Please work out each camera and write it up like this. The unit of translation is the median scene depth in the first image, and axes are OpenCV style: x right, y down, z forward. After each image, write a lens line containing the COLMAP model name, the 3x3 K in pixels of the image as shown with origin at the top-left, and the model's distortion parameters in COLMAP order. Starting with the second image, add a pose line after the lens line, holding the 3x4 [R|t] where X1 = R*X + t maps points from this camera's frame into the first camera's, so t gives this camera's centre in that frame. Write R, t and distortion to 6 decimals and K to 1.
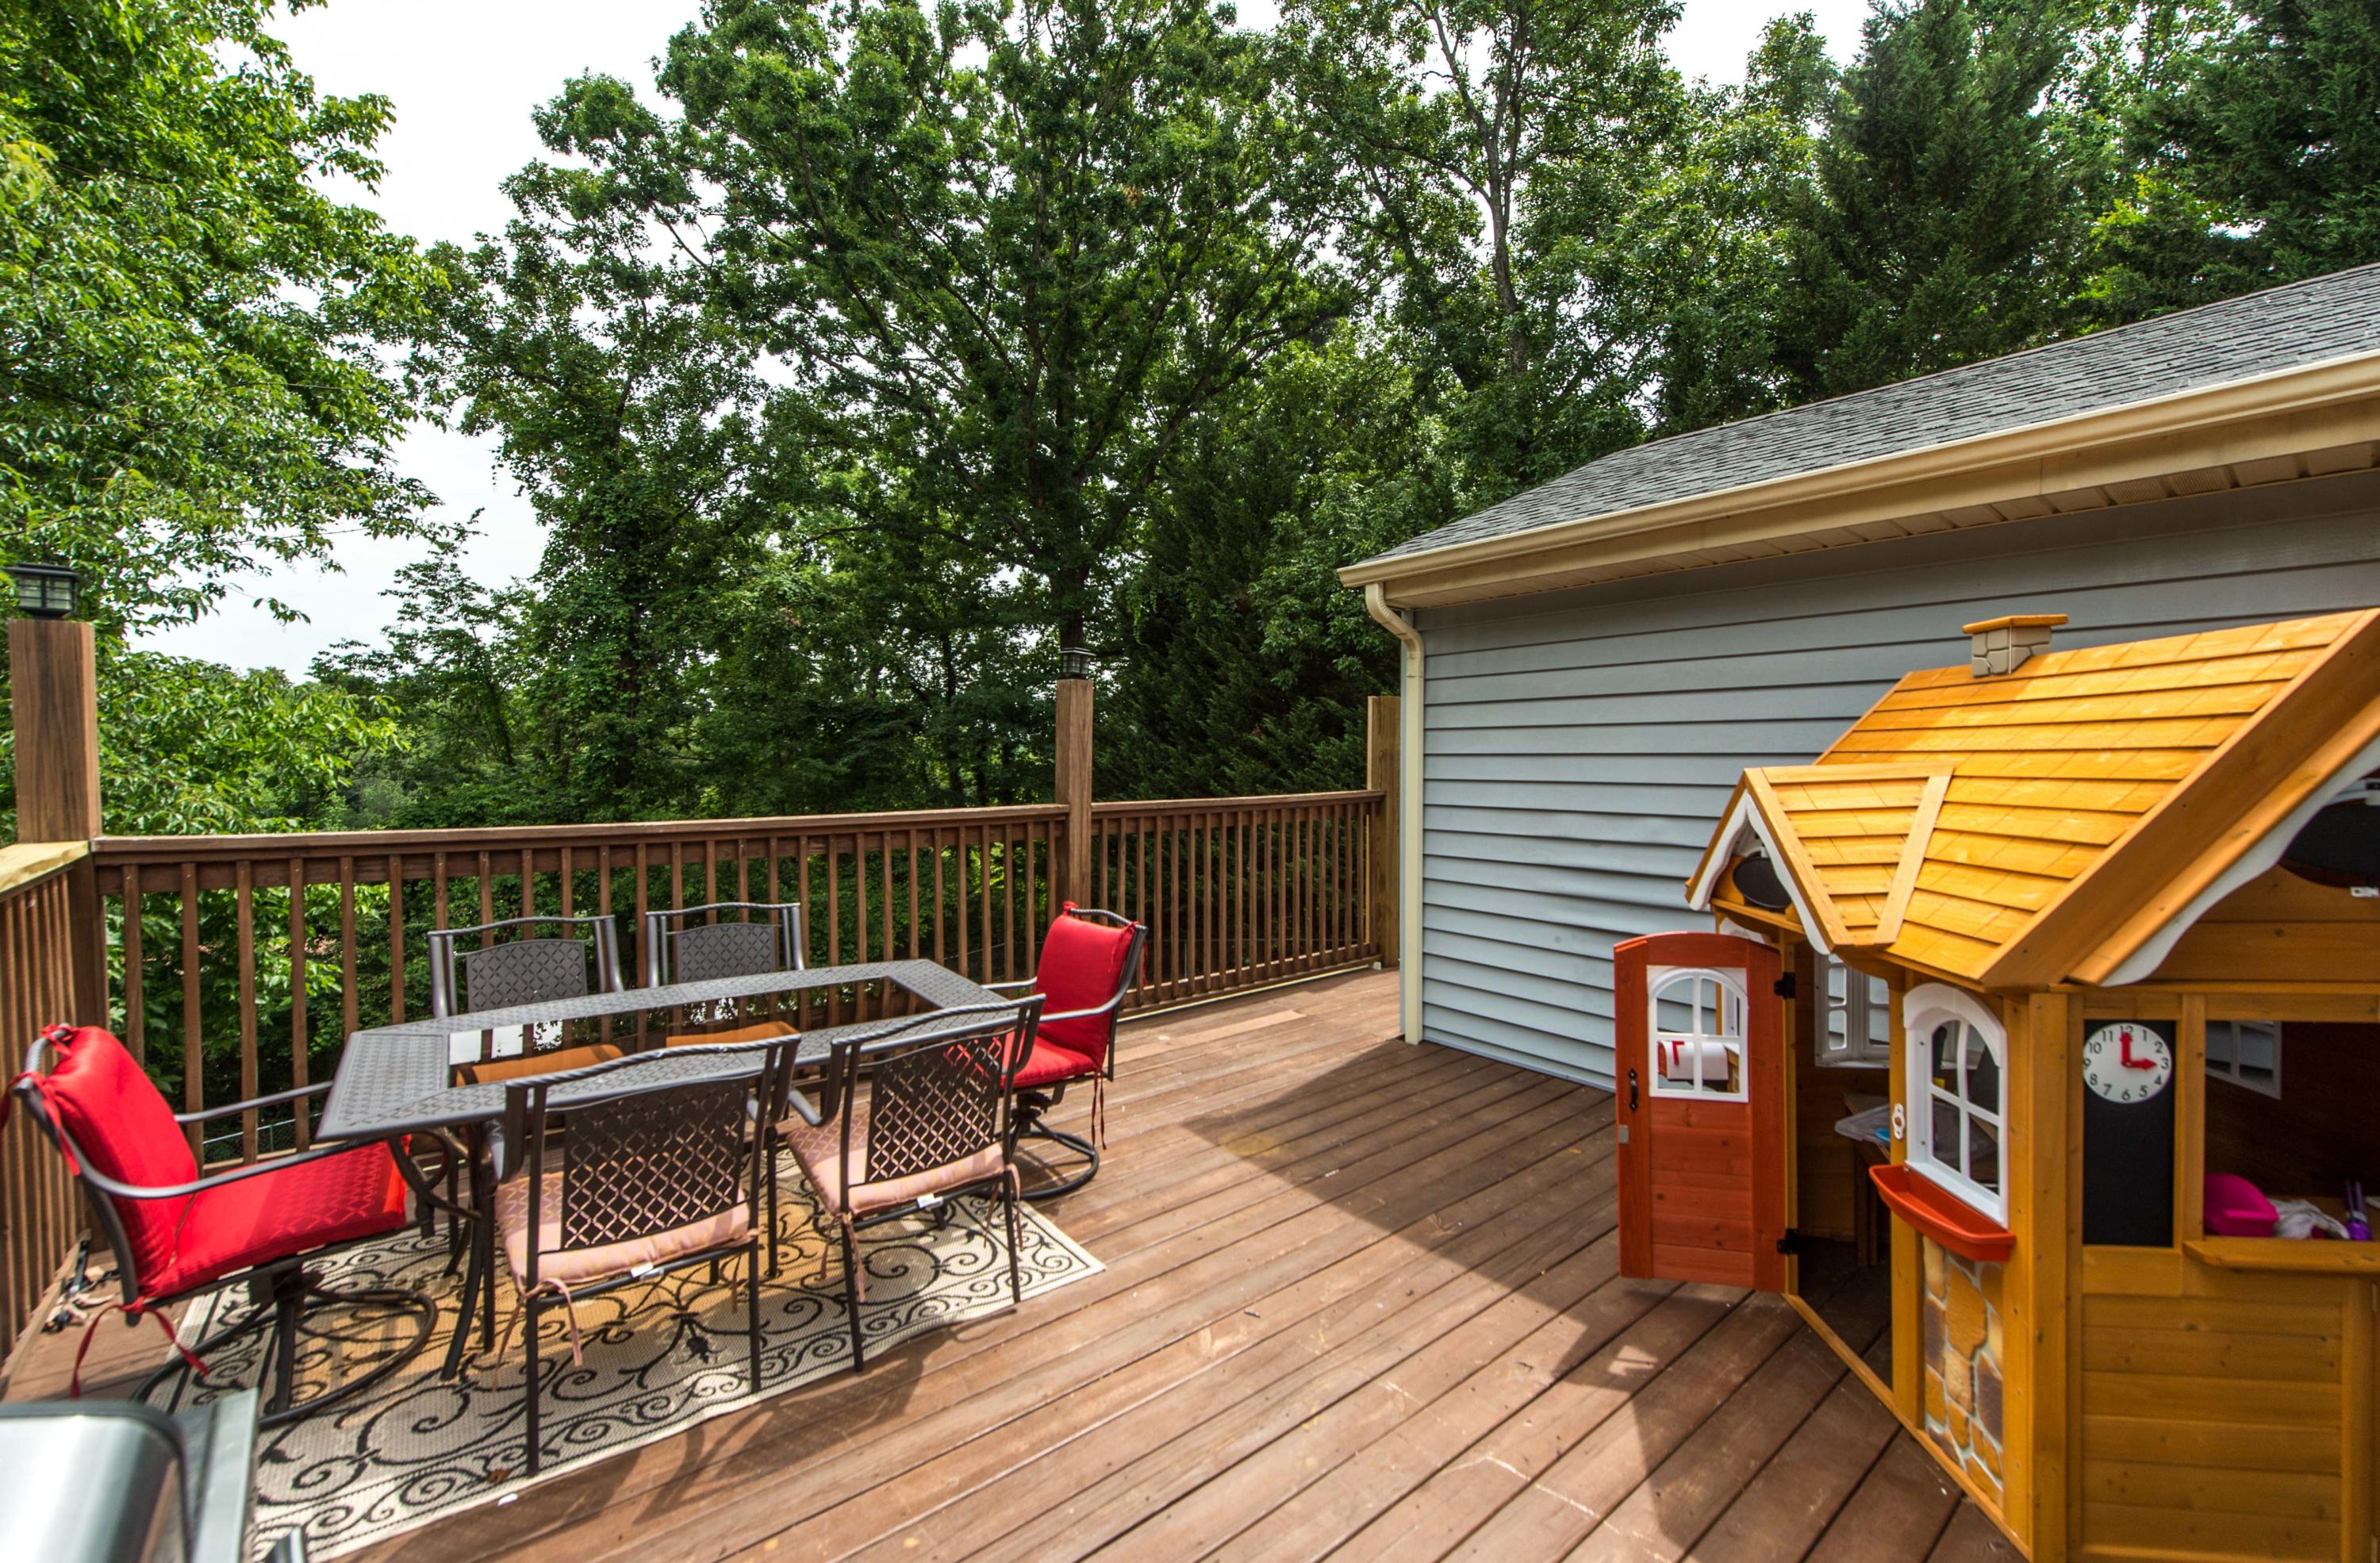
lens RADIAL K [[966.5, 0, 1192.0], [0, 966.5, 779.0], [0, 0, 1]] dist [0.004005, 0.000122]
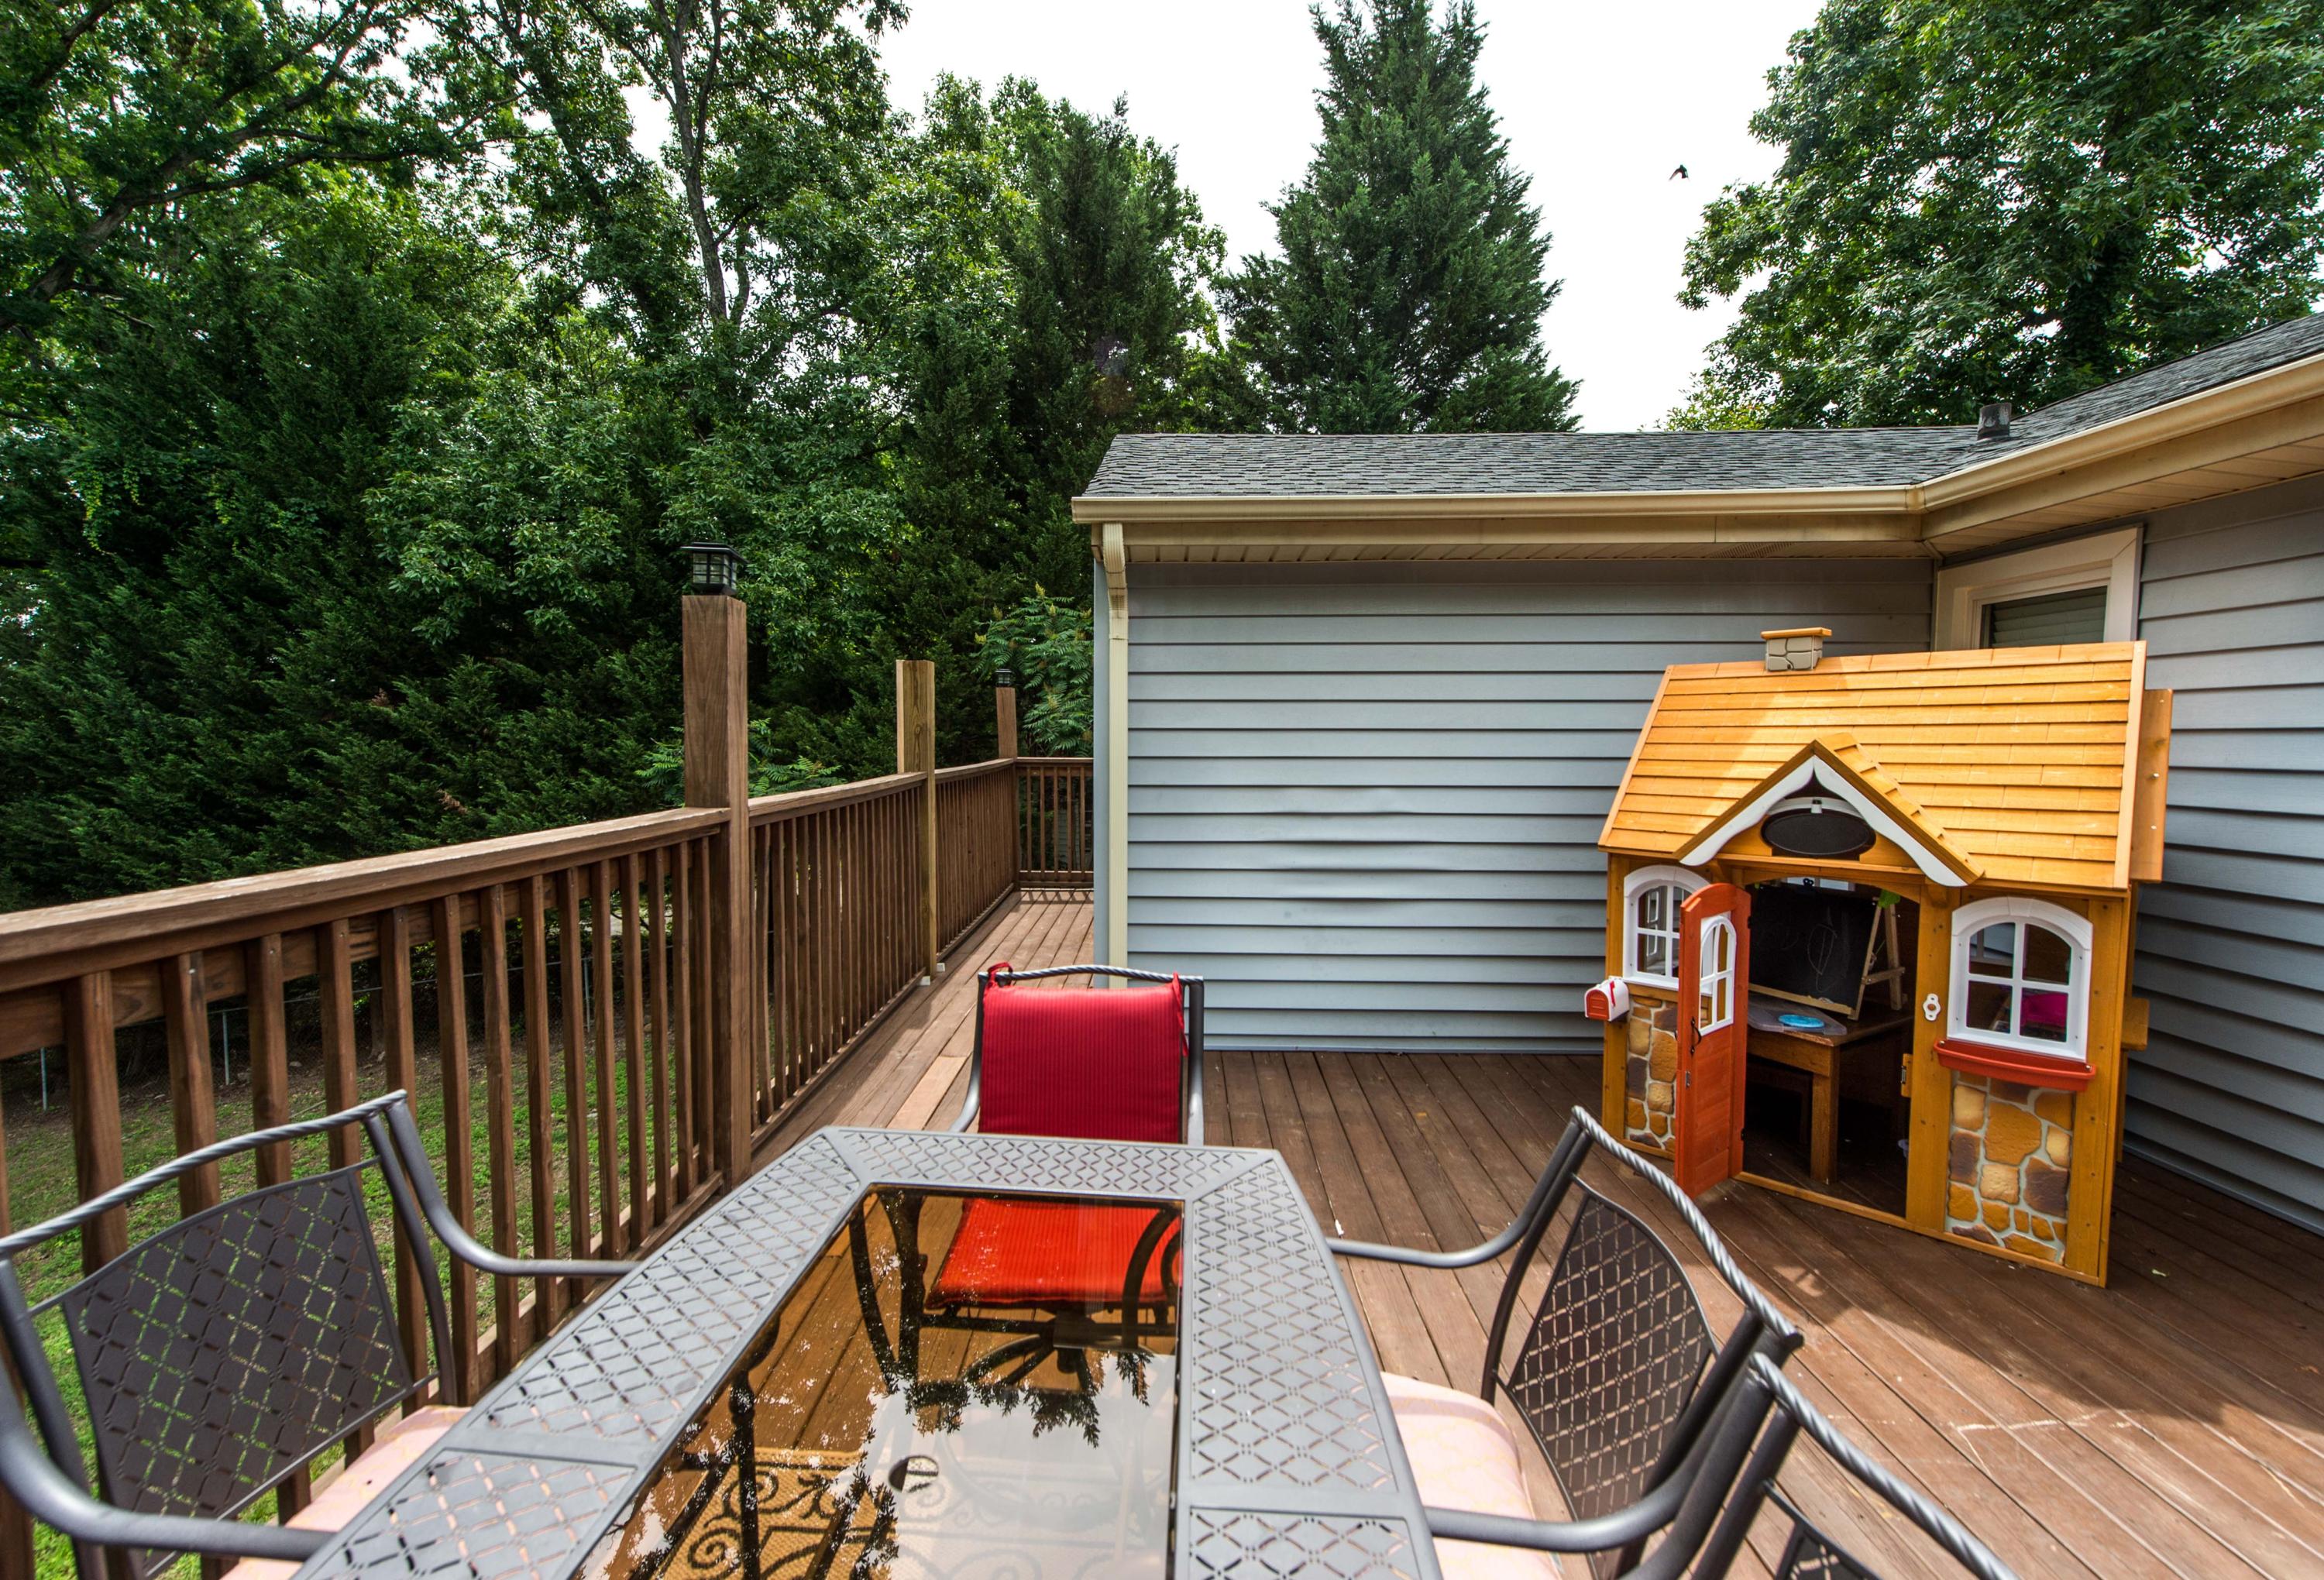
lens RADIAL K [[950.2, 0, 1151.5], [0, 950.2, 780.3], [0, 0, 1]] dist [0.008376, -0.000500]
pose [[0.649748, -0.032067, 0.759473, -0.410581], [0.015882, 0.999464, 0.028612, -0.002966], [-0.759984, -0.006529, 0.649909, 0.425957]]
